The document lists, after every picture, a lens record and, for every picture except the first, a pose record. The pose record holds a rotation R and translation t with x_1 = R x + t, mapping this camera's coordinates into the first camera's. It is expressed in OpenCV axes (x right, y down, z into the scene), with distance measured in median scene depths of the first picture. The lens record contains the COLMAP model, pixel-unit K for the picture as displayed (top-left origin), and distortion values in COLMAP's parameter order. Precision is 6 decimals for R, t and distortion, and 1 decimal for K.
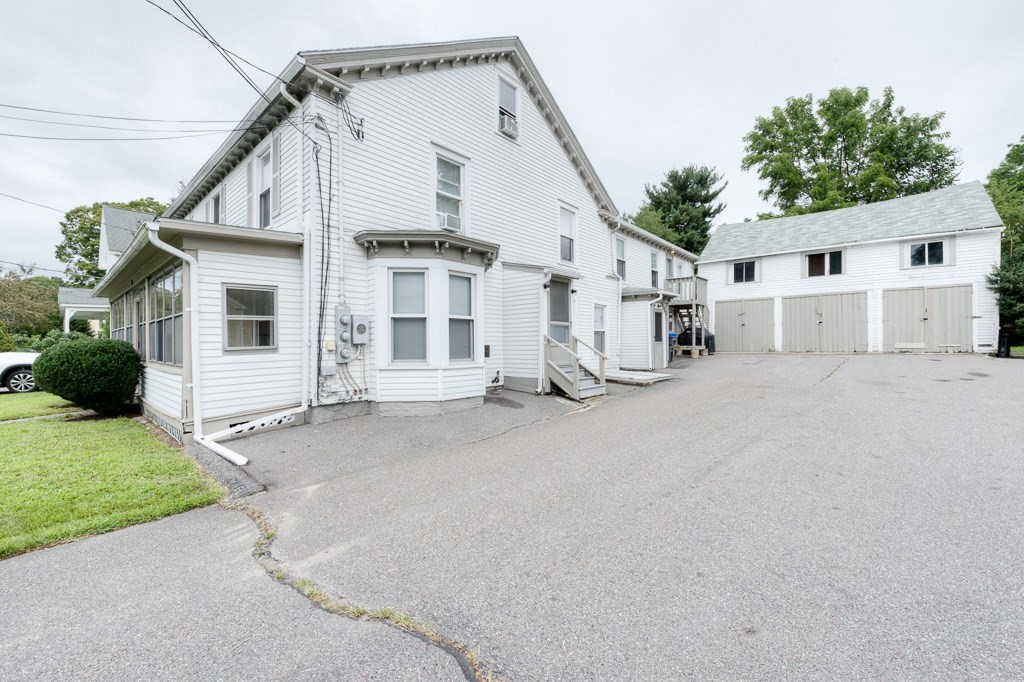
lens RADIAL K [[418.8, 0, 510.0], [0, 418.8, 330.6], [0, 0, 1]] dist [-0.020049, -0.000402]
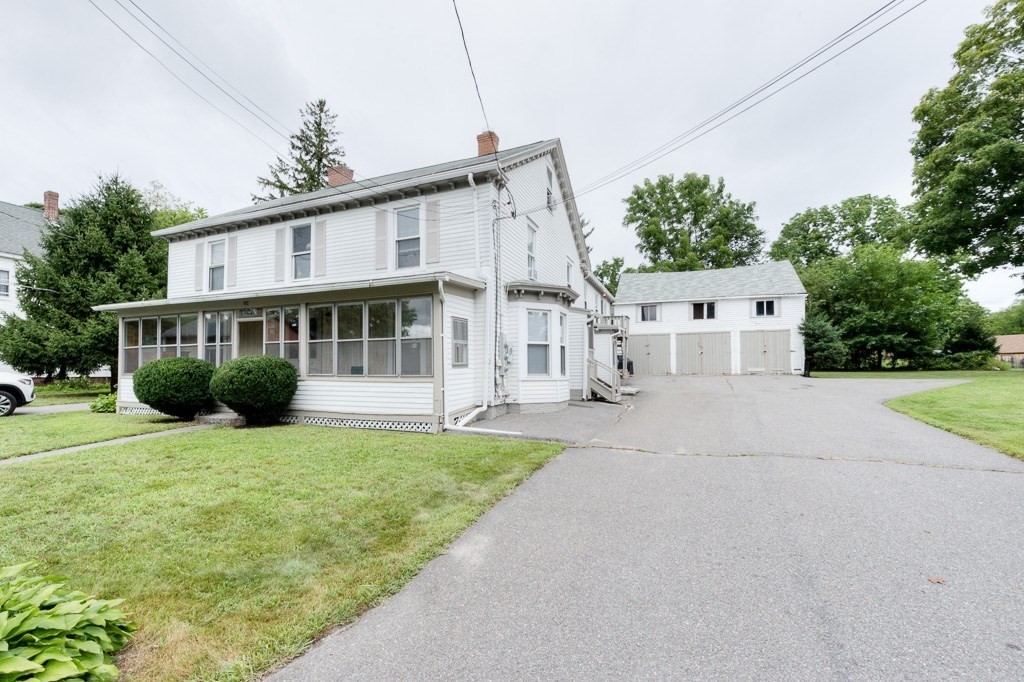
lens RADIAL K [[429.5, 0, 512.0], [0, 429.5, 341.0], [0, 0, 1]] dist [-0.007868, 0.000026]
pose [[0.942780, 0.027925, 0.332243, -0.327983], [-0.015943, 0.999122, -0.038737, 0.006641], [-0.333033, 0.031224, 0.942398, -0.142545]]
